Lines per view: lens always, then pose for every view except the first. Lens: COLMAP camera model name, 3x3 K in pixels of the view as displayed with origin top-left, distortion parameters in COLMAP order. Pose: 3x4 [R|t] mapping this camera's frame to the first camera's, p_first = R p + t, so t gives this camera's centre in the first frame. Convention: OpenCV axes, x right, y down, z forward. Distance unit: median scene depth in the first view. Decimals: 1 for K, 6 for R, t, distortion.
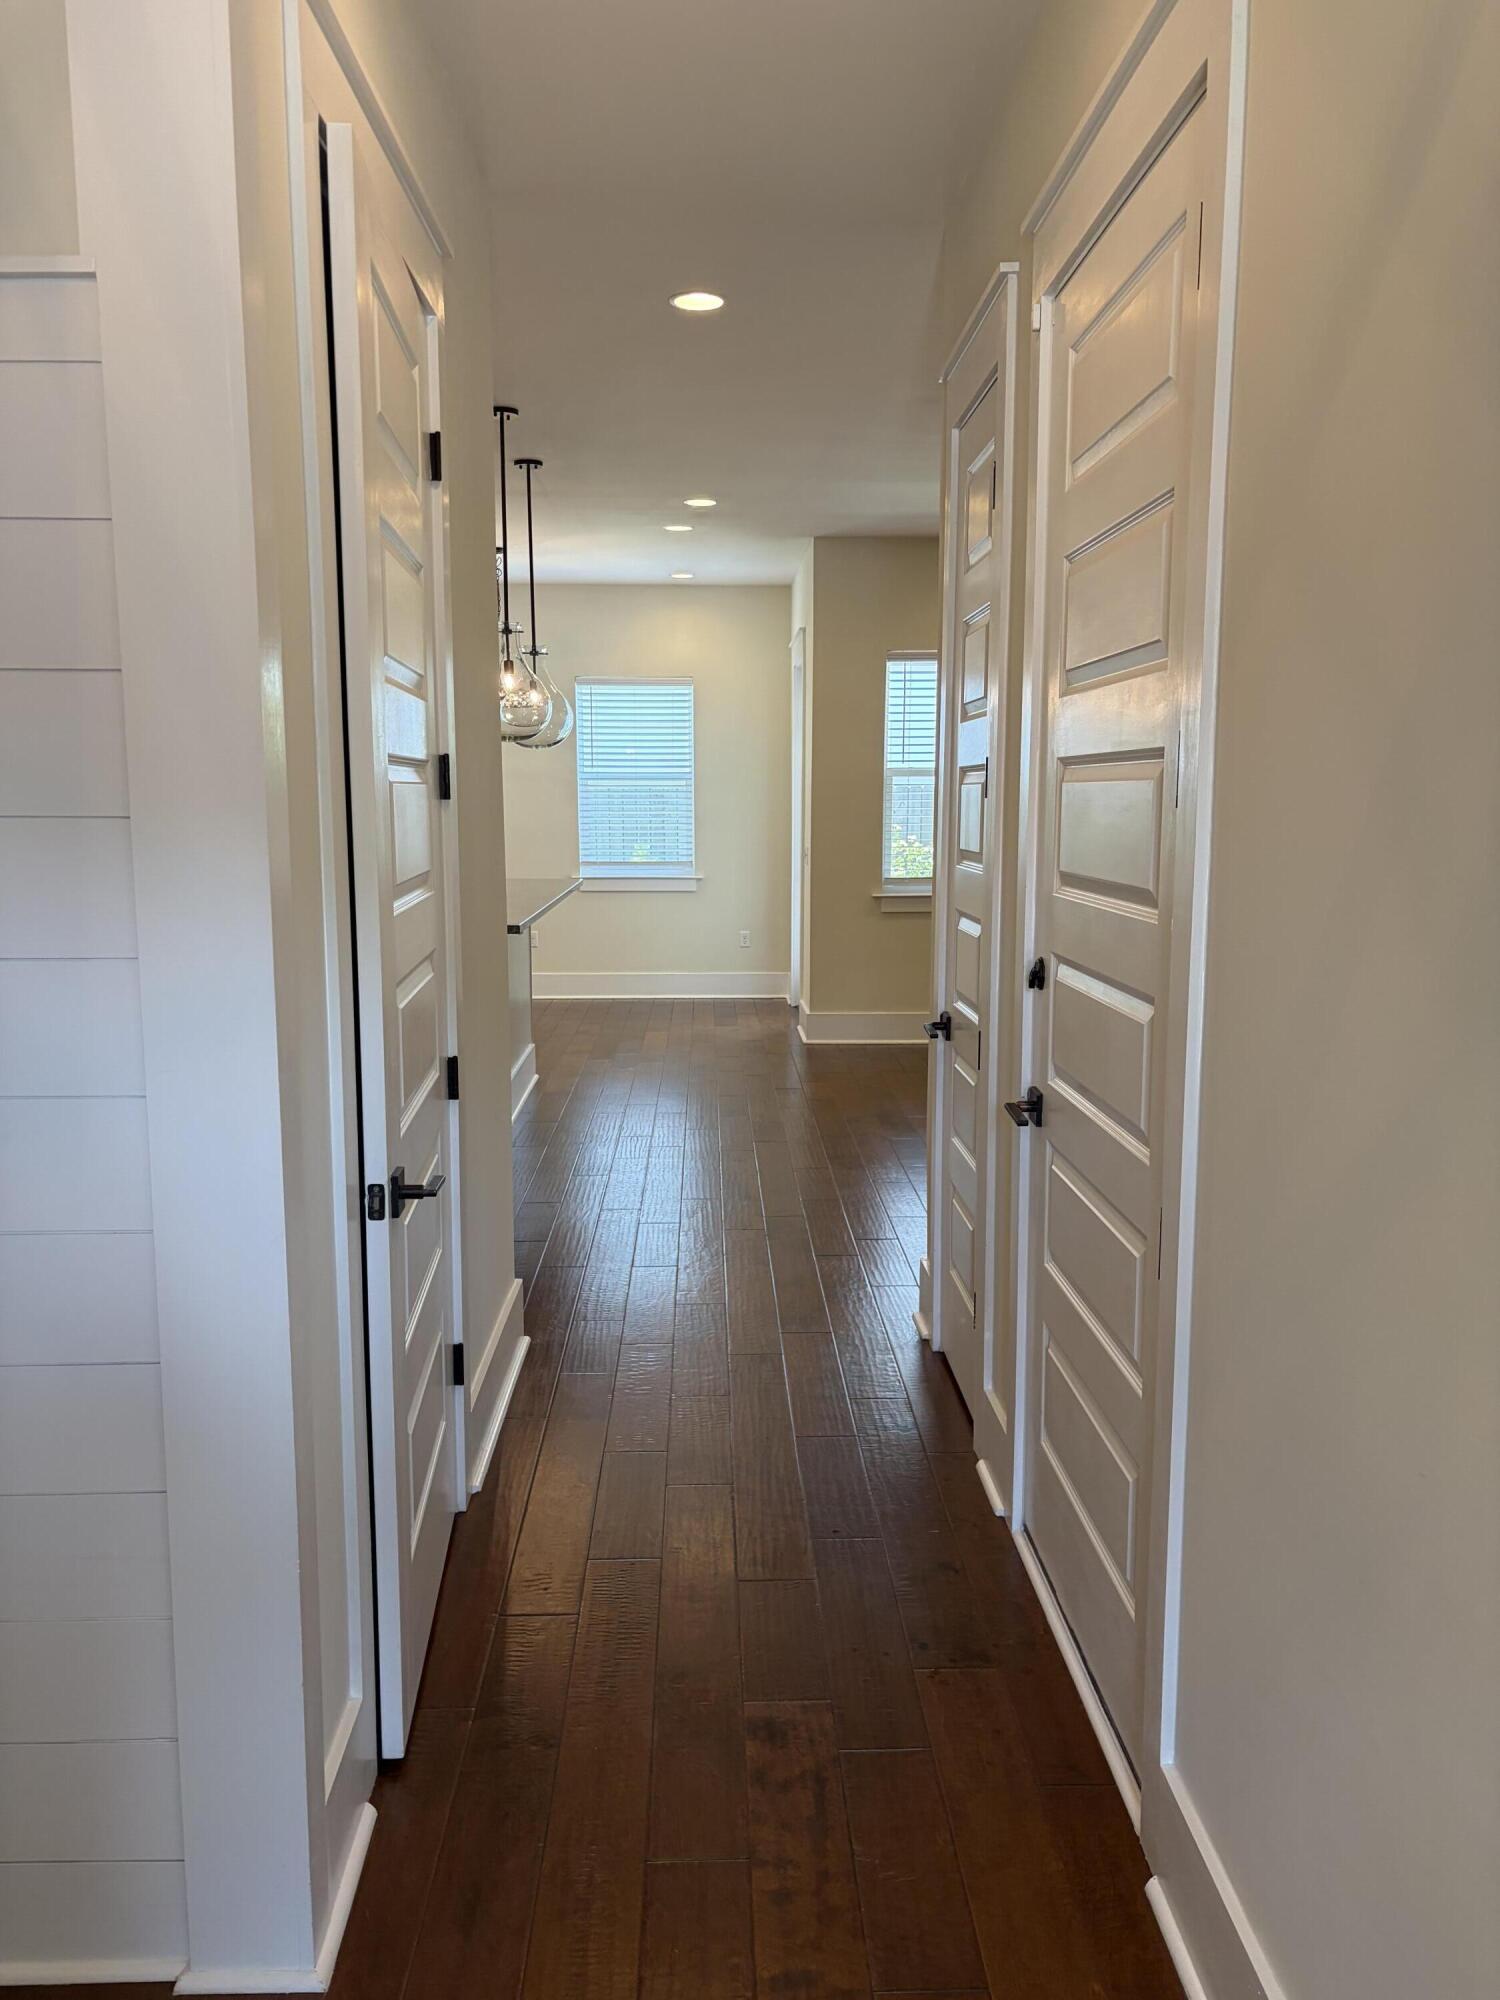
lens RADIAL K [[1503.5, 0, 736.3], [0, 1503.5, 1003.1], [0, 0, 1]] dist [0.075267, -0.001762]
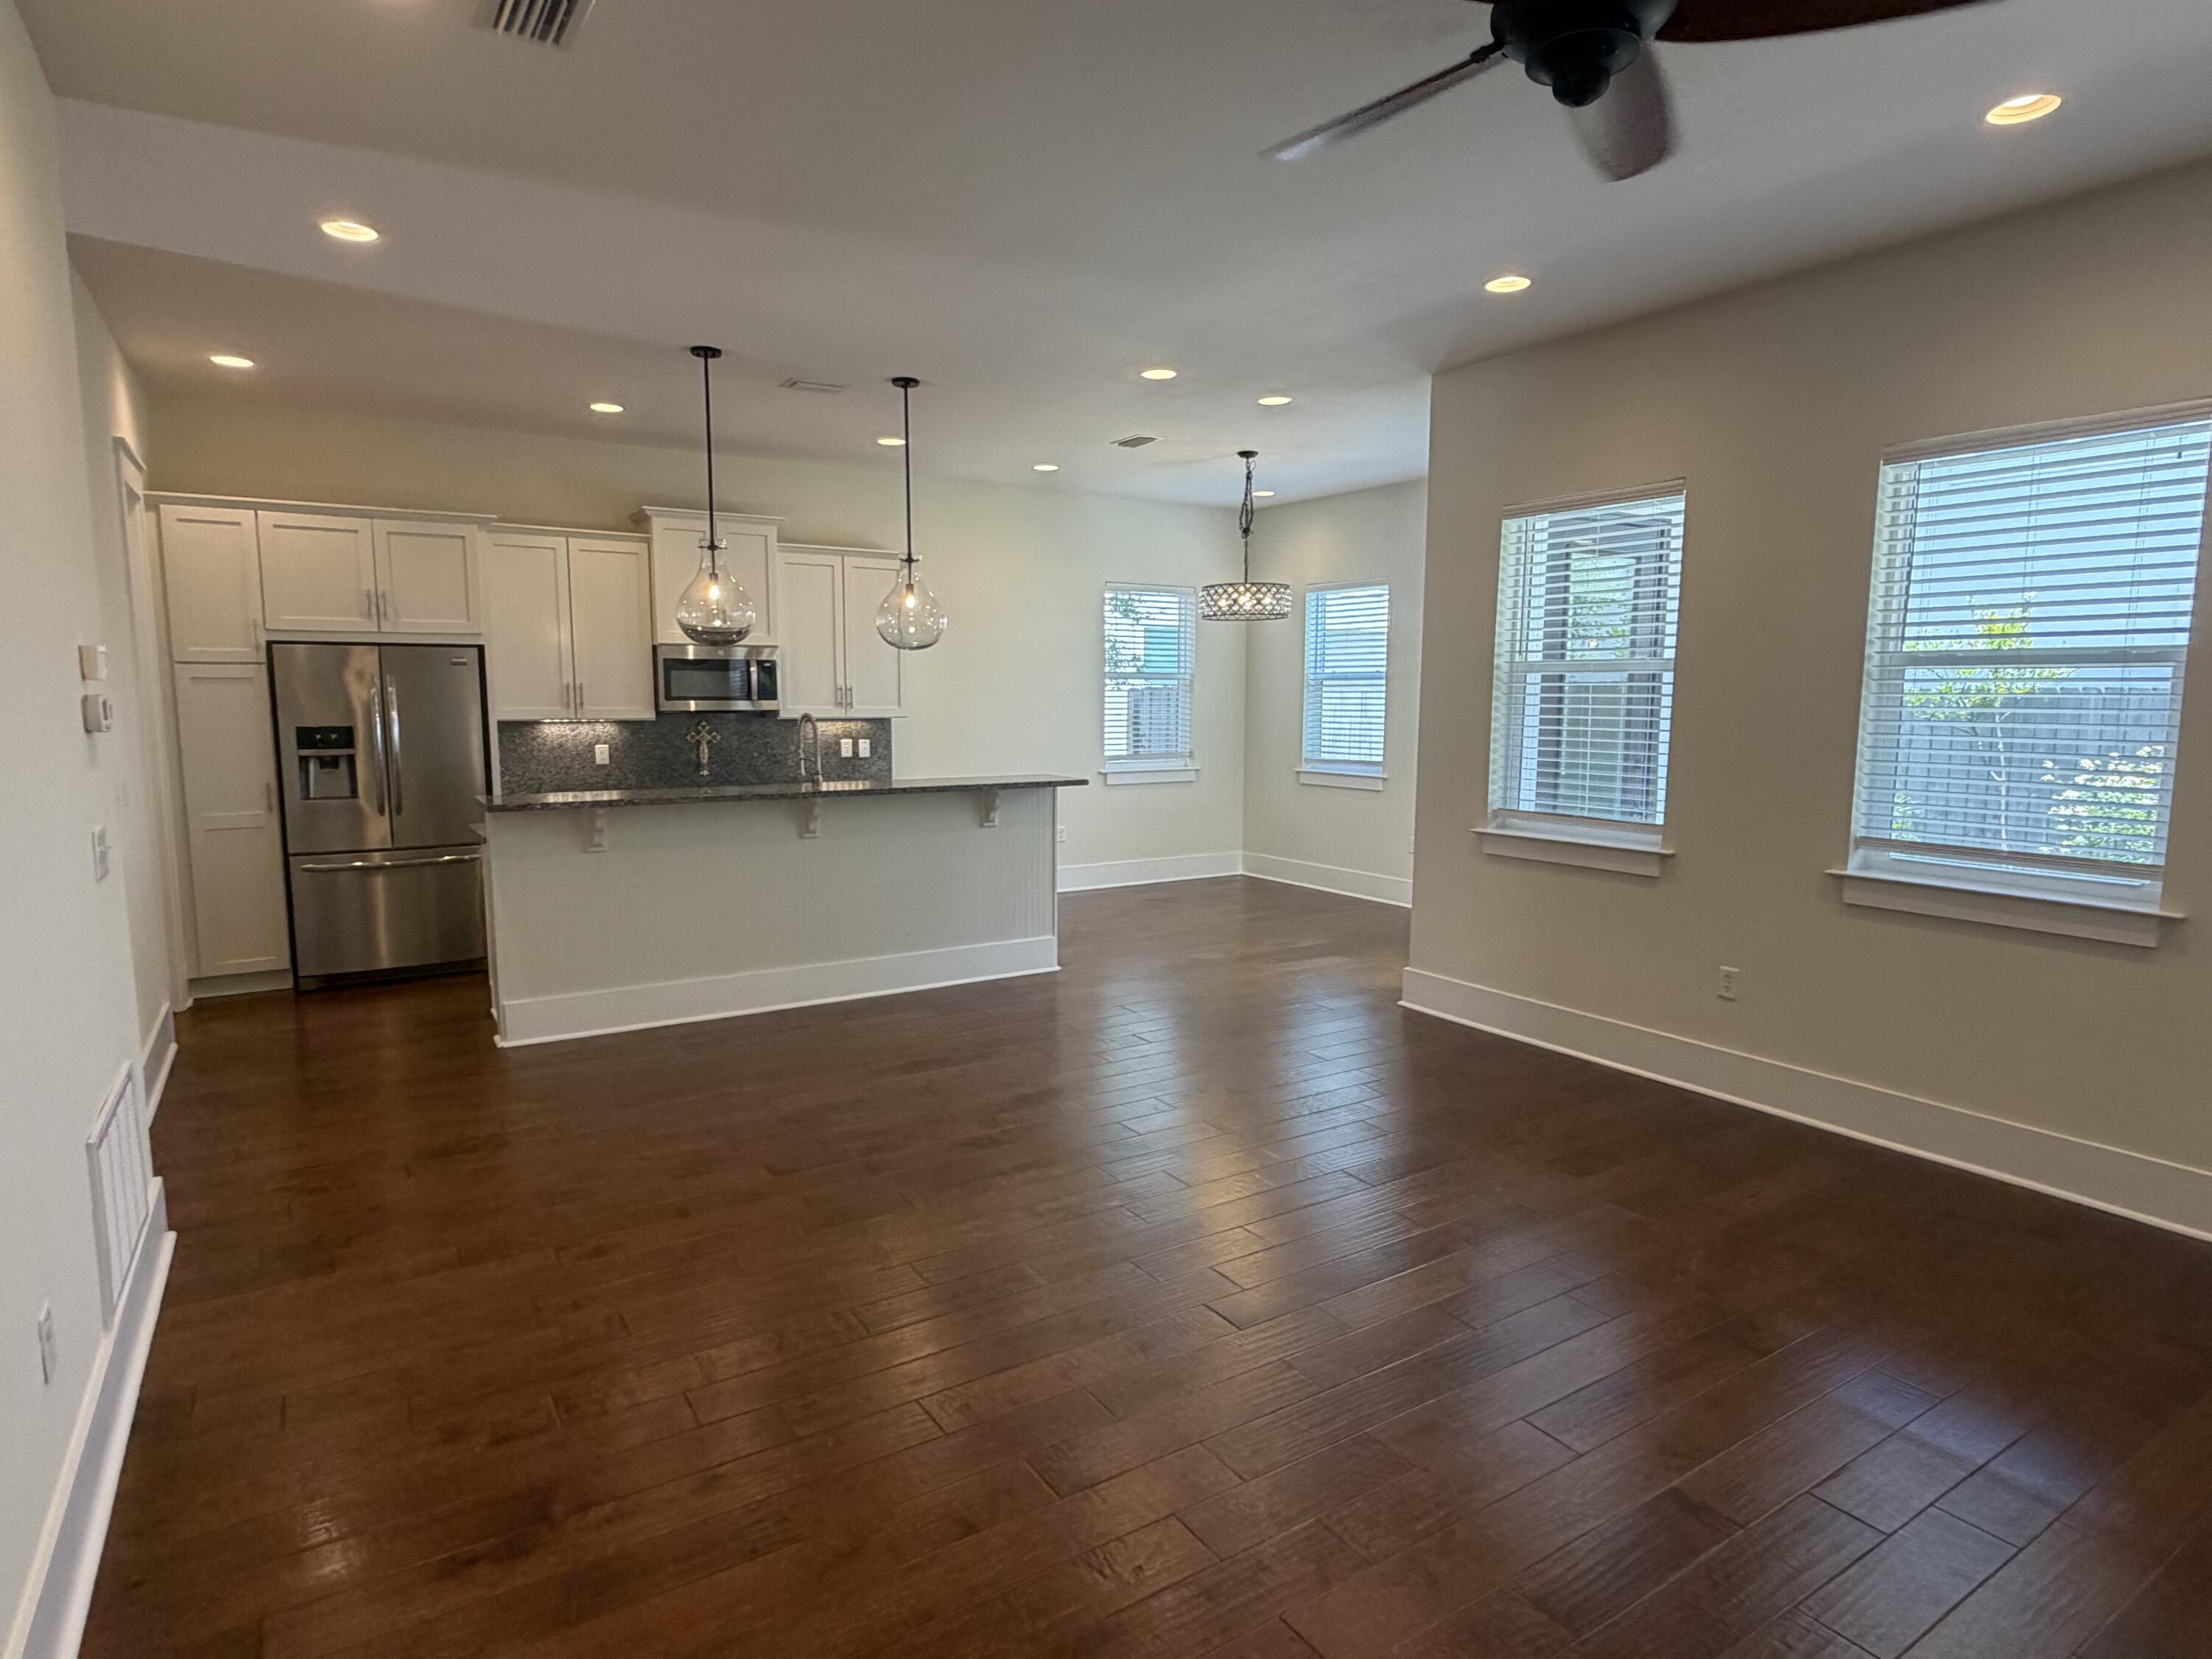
lens RADIAL K [[1221.5, 0, 1100.6], [0, 1221.5, 839.0], [0, 0, 1]] dist [0.001269, -0.001796]
pose [[0.524598, 0.107140, -0.844582, 0.599254], [-0.125066, 0.990985, 0.048029, -0.085319], [0.842114, 0.080432, 0.533268, 0.602133]]
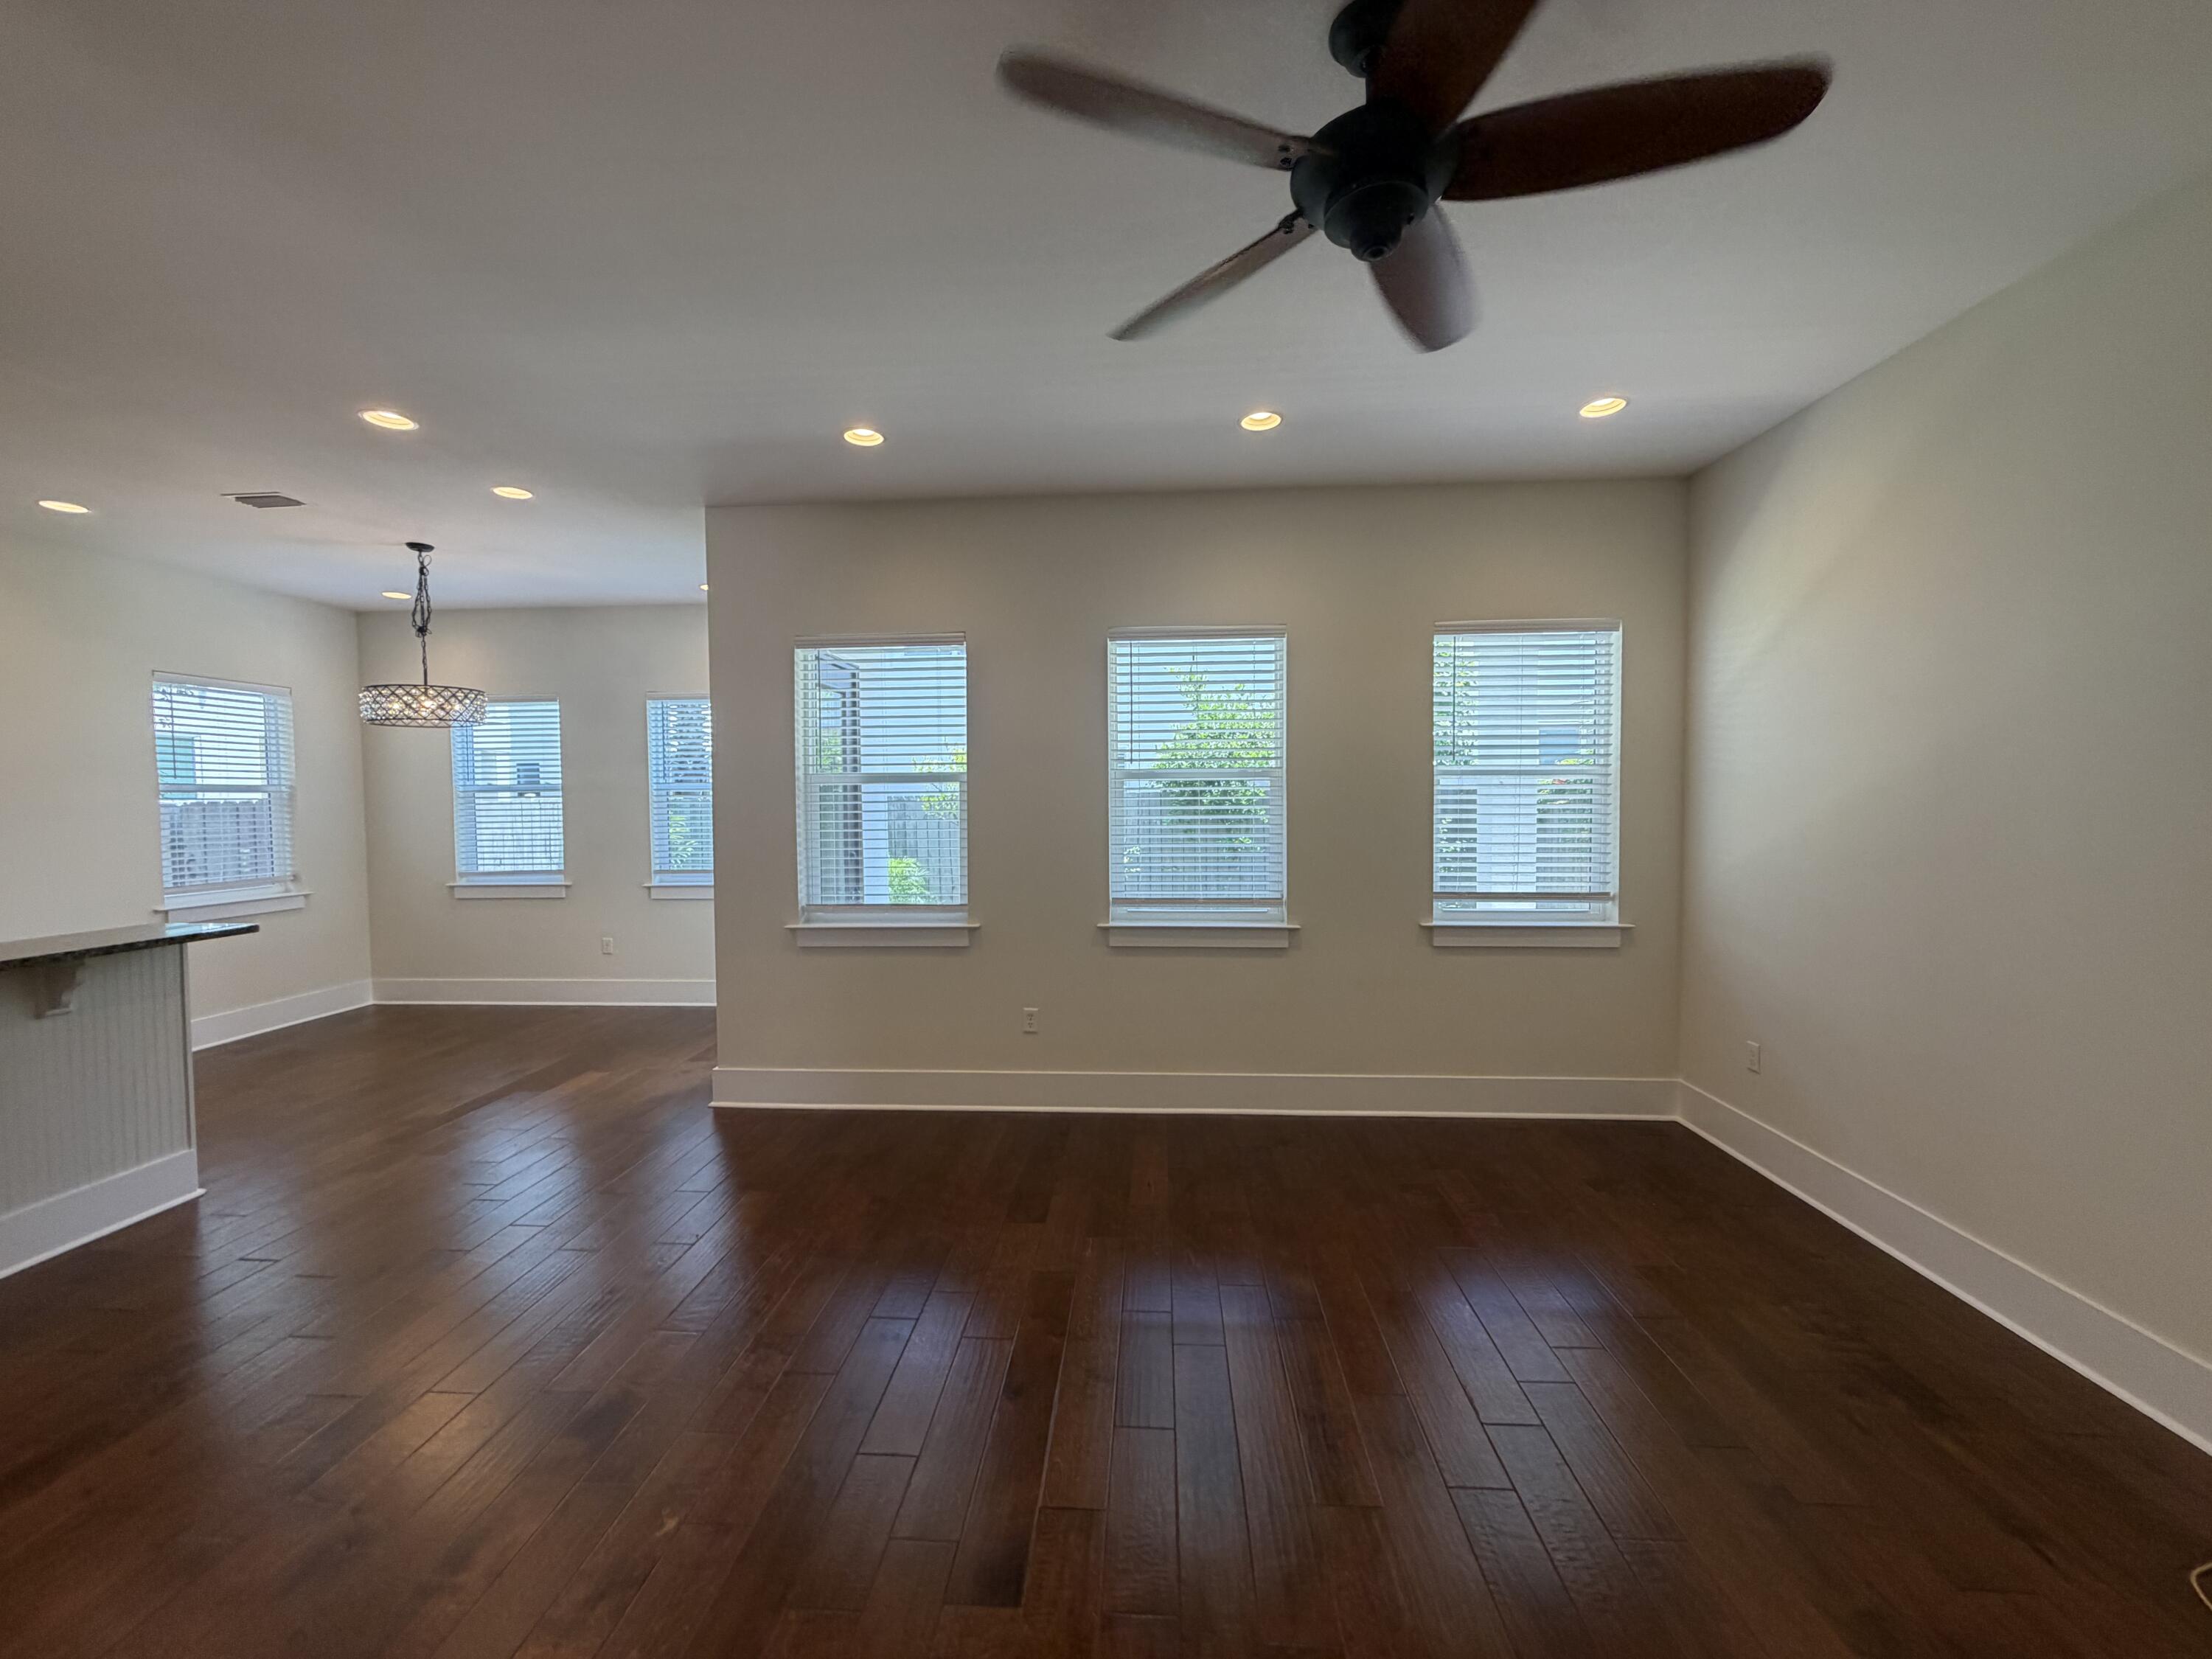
lens RADIAL K [[880.8, 0, 1102.3], [0, 880.8, 829.1], [0, 0, 1]] dist [0.000006, -0.000123]
pose [[0.996357, -0.004389, -0.085169, 0.356801], [-0.004506, 0.994571, -0.103965, -0.088153], [0.085163, 0.103970, 0.990928, 0.622452]]
